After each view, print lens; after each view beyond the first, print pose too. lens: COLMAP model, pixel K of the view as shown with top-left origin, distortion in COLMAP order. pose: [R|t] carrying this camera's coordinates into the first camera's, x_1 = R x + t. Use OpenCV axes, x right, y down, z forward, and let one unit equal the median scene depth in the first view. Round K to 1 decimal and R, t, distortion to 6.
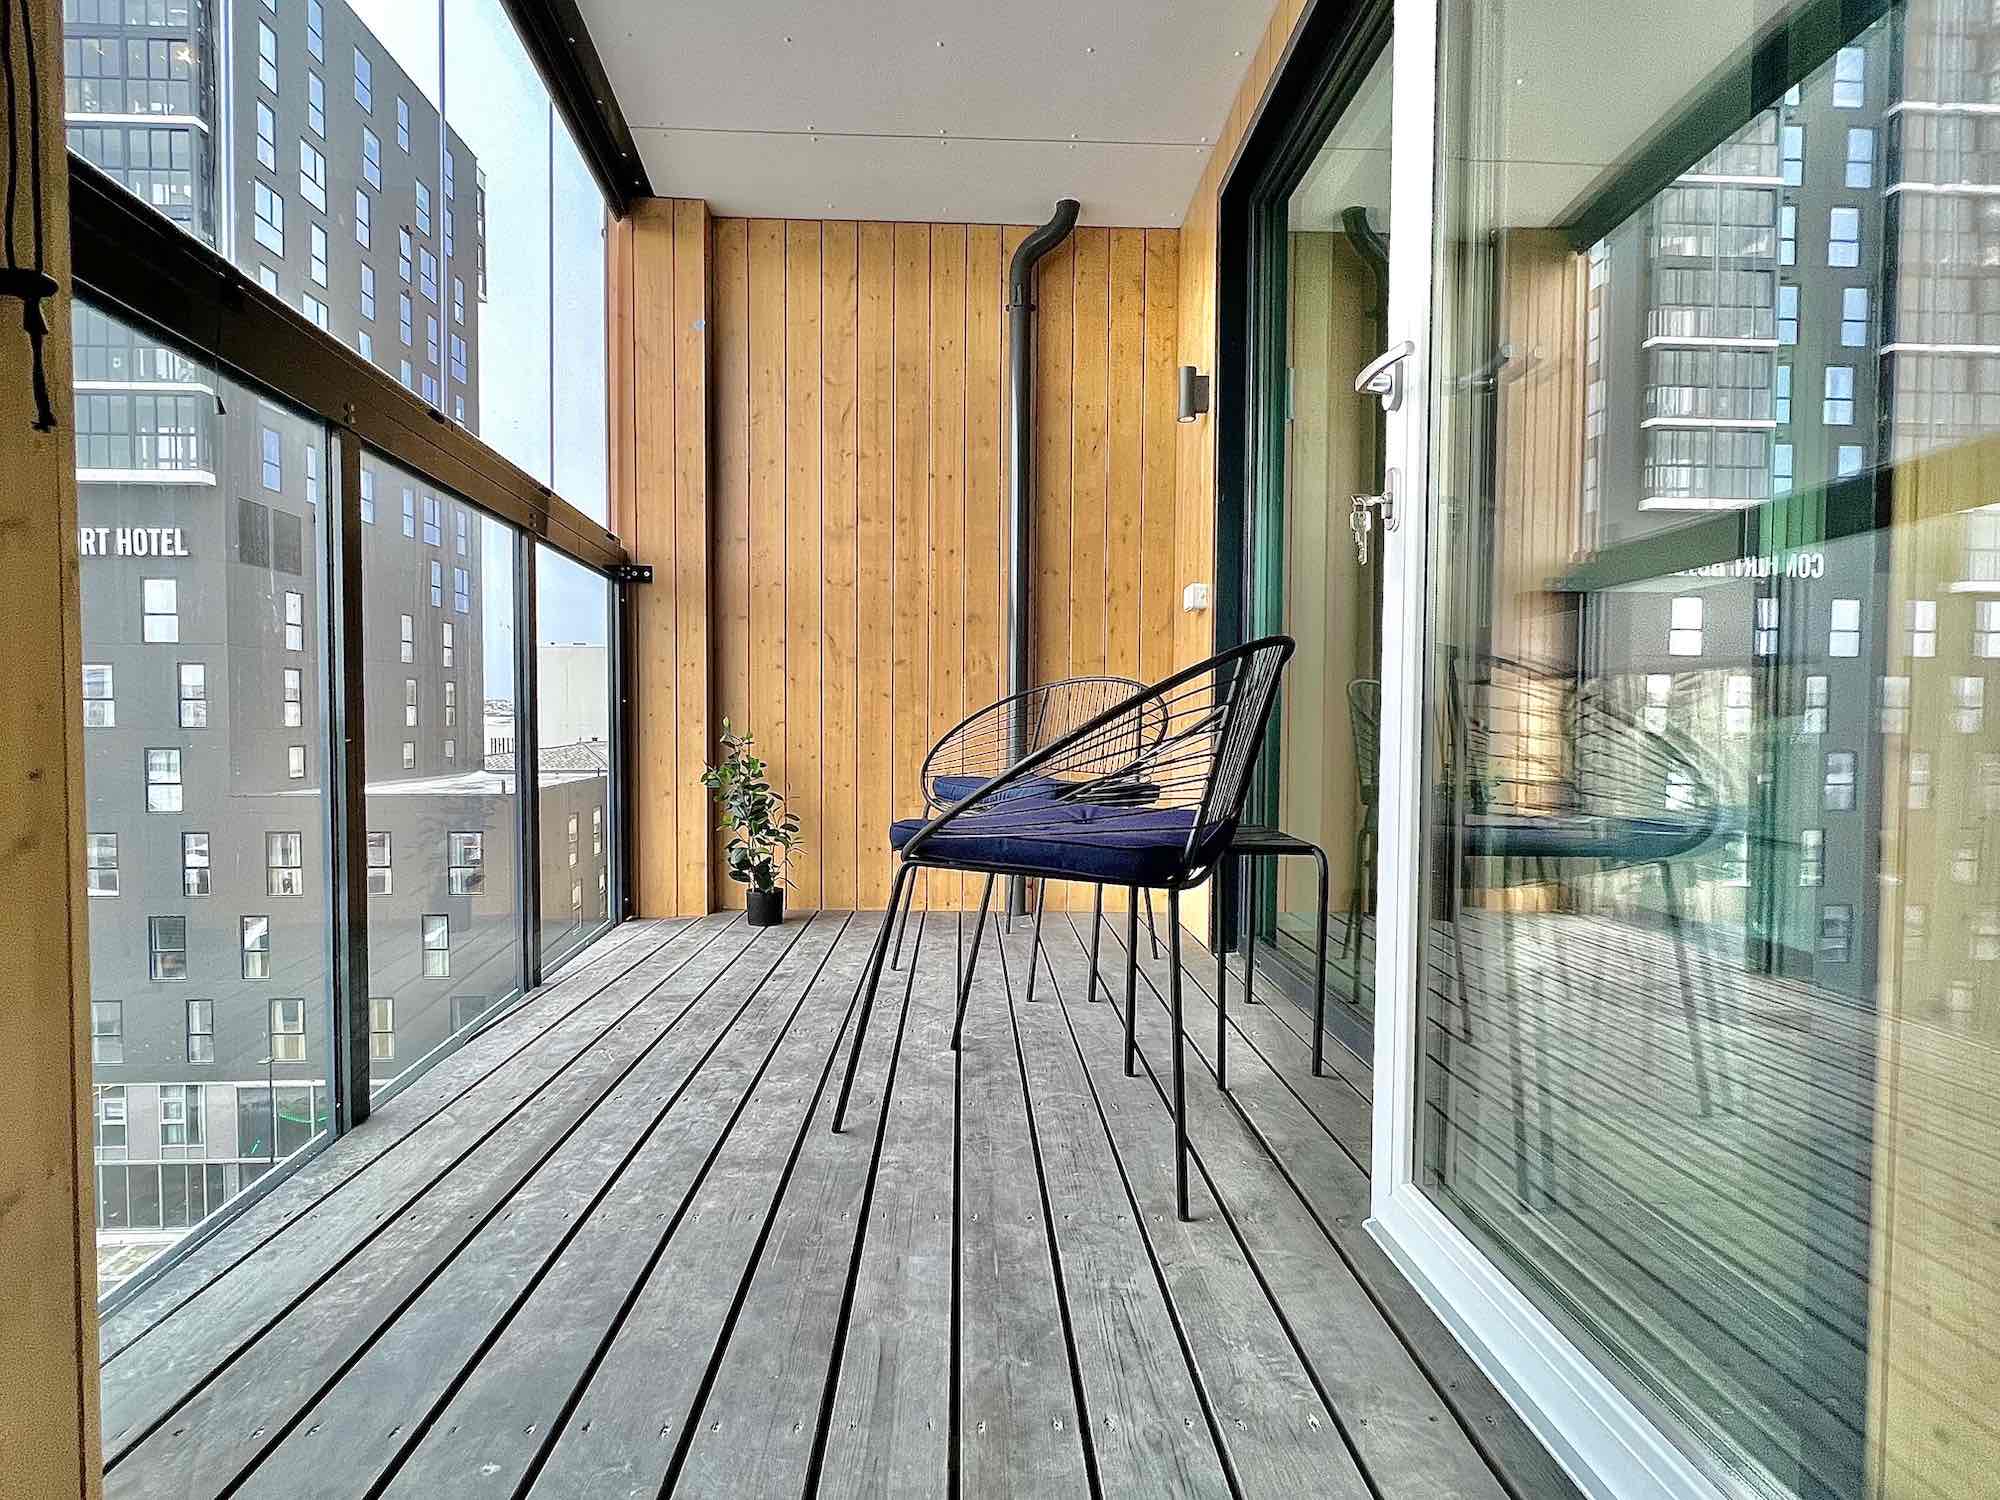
lens RADIAL K [[946.4, 0, 1000.0], [0, 946.4, 750.0], [0, 0, 1]] dist [0.000473, -0.000133]
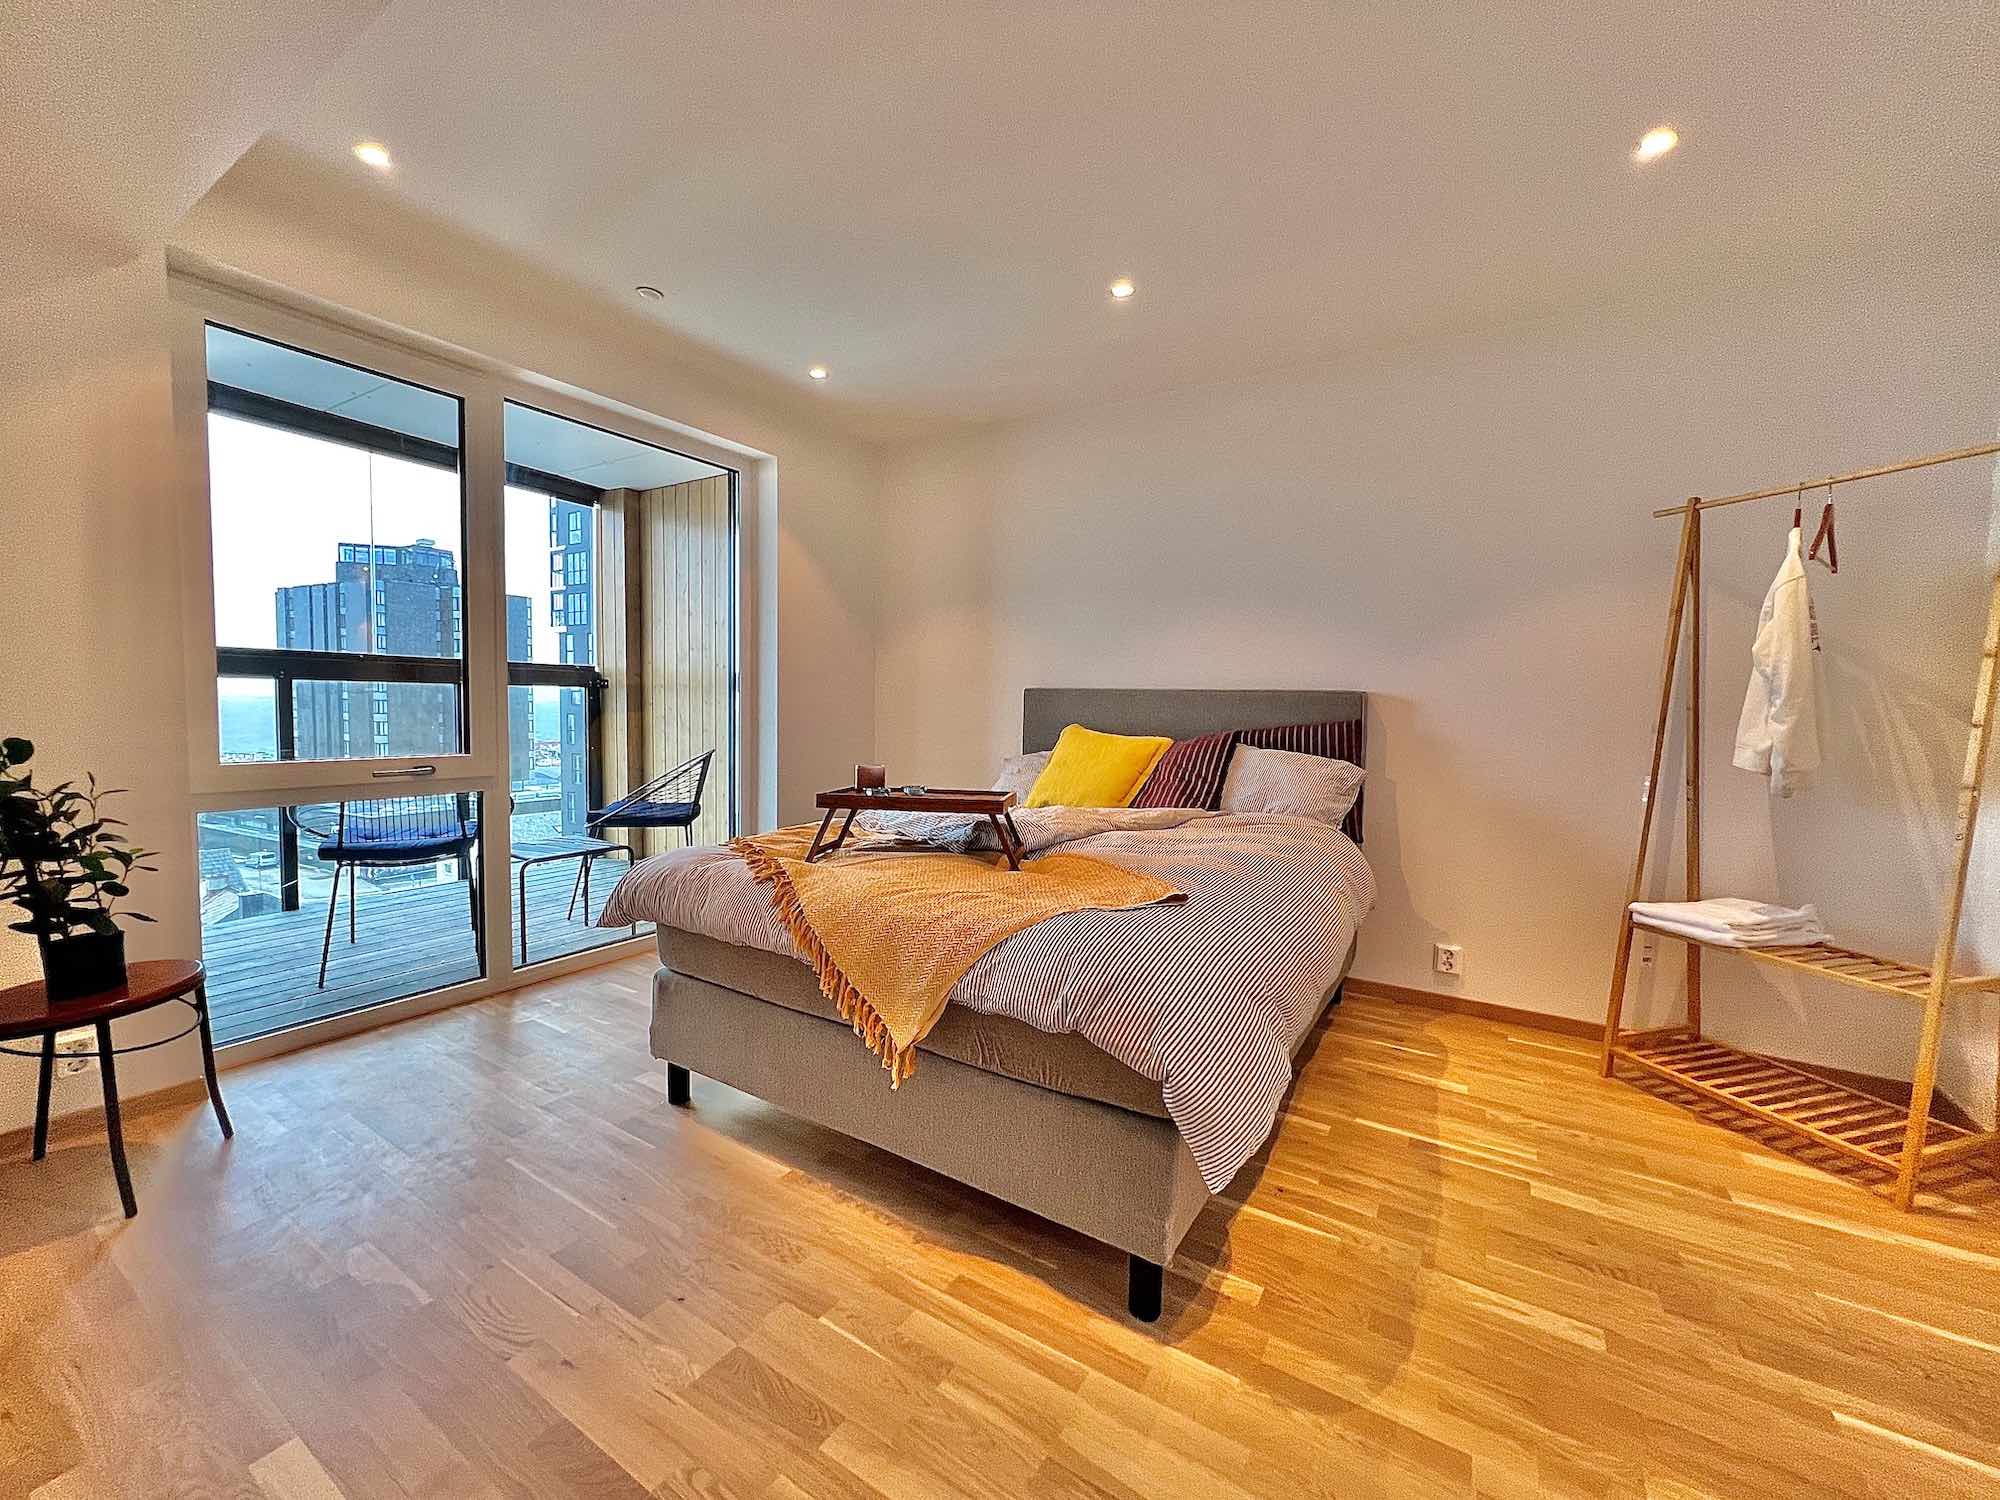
lens RADIAL K [[802.0, 0, 1000.0], [0, 802.0, 750.0], [0, 0, 1]] dist [-0.001833, -0.000239]
pose [[0.822608, 0.045797, -0.566761, 1.250945], [-0.033124, 0.998918, 0.032640, -0.128843], [0.567643, -0.008077, 0.823235, 0.095704]]
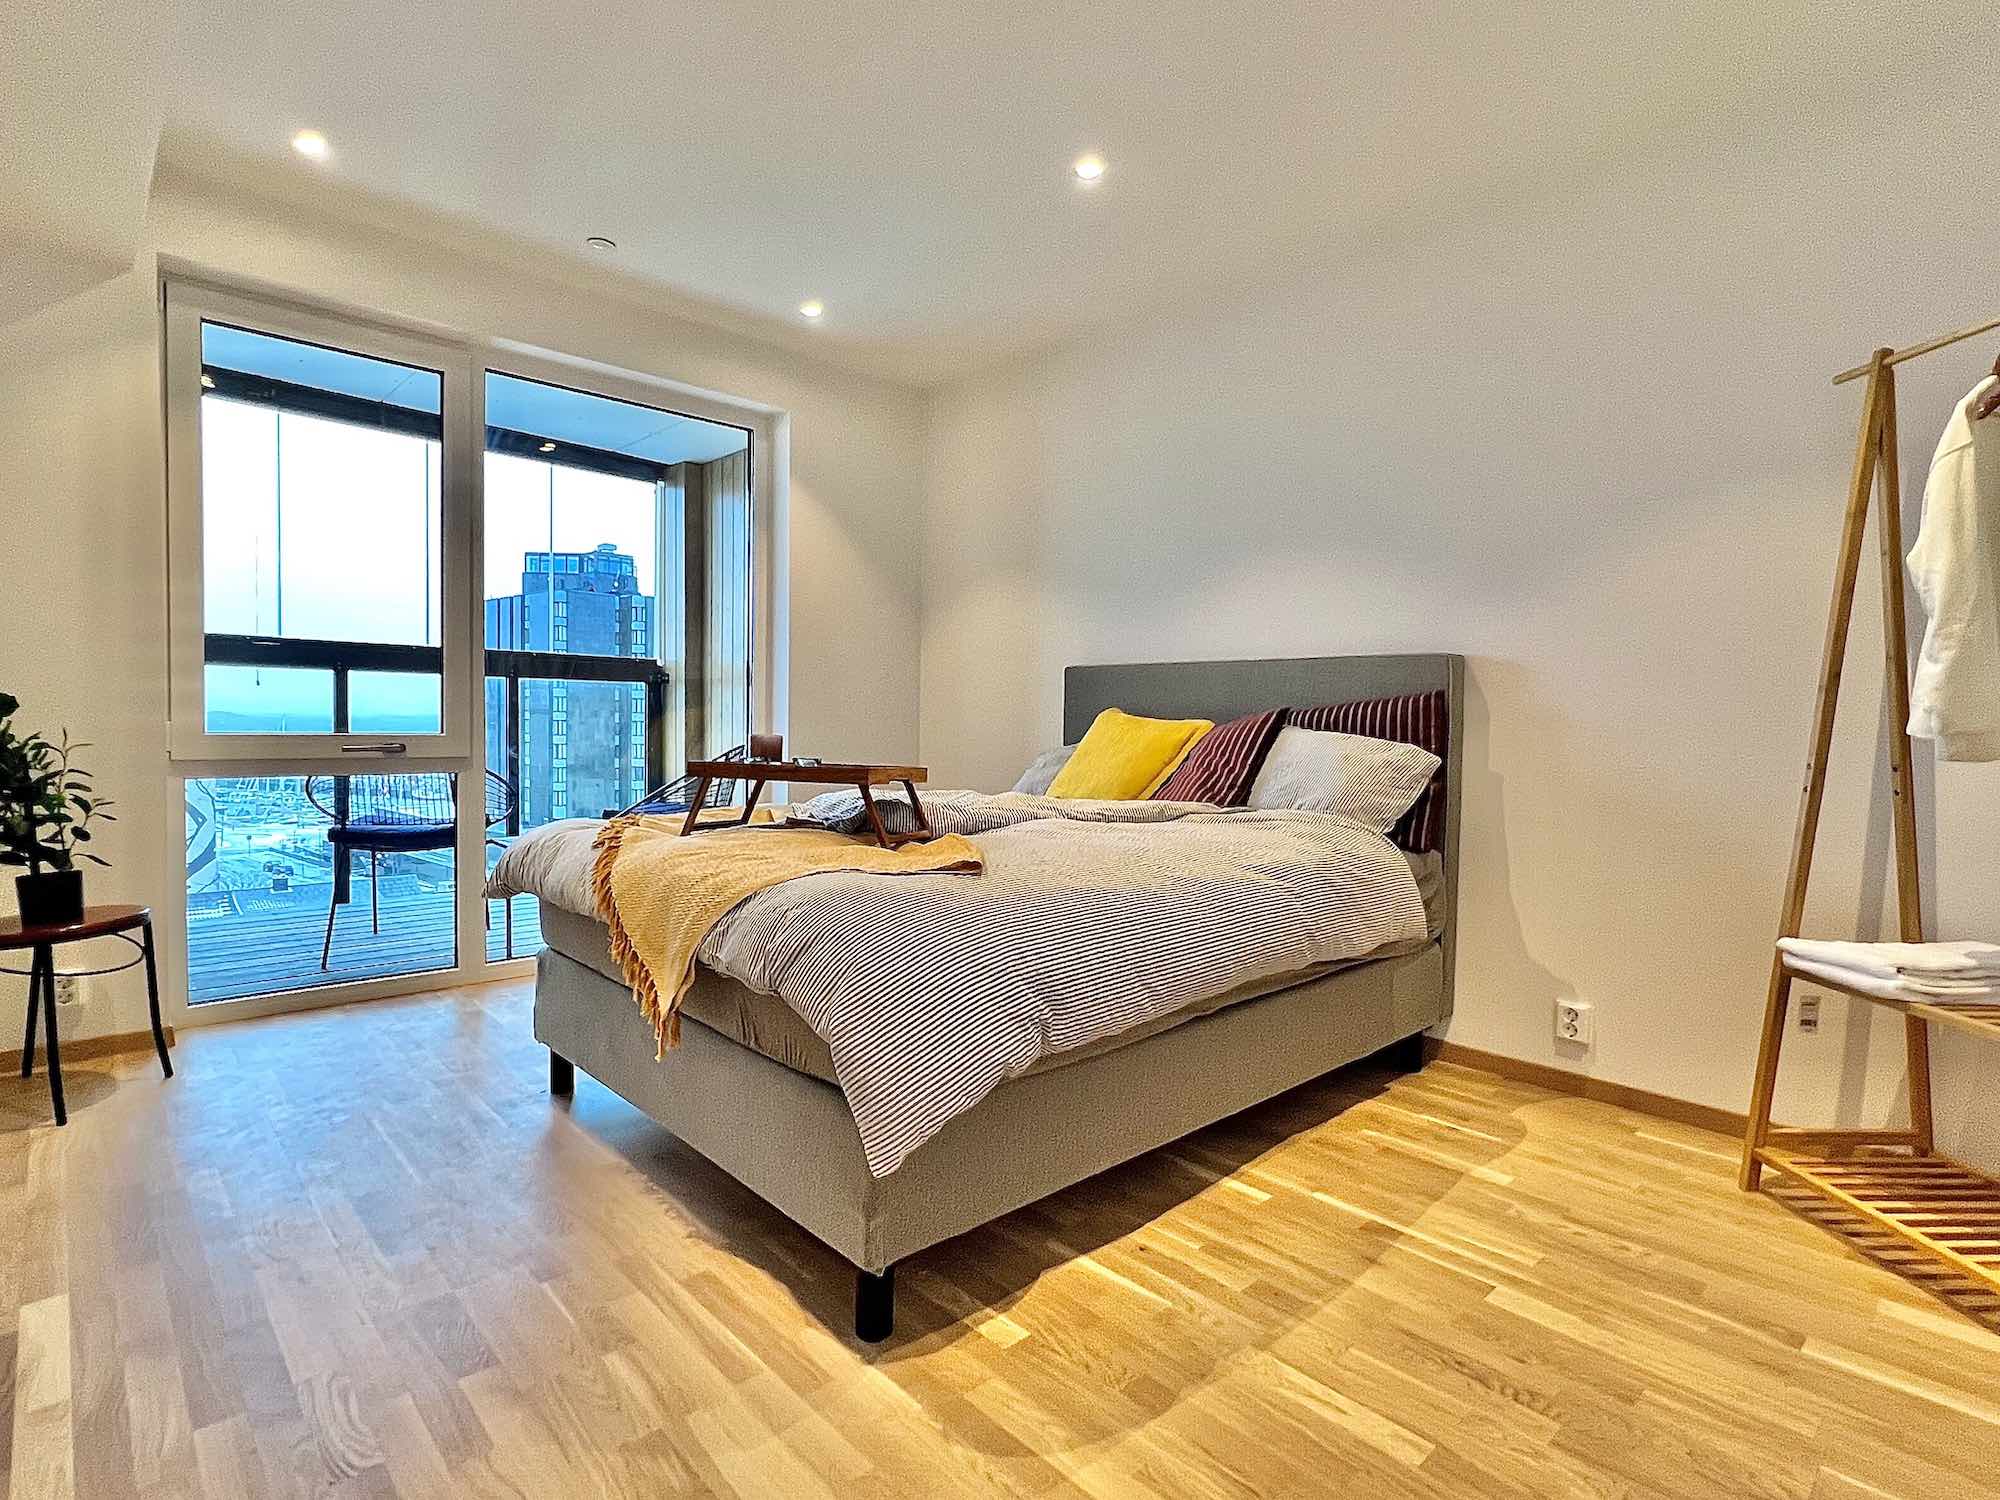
lens RADIAL K [[1020.1, 0, 995.0], [0, 1020.1, 754.5], [0, 0, 1]] dist [-0.000800, -0.000247]
pose [[0.648963, 0.033670, -0.760075, 1.496239], [-0.036500, 0.999248, 0.013101, -0.088174], [0.759944, 0.019241, 0.649704, 0.235664]]
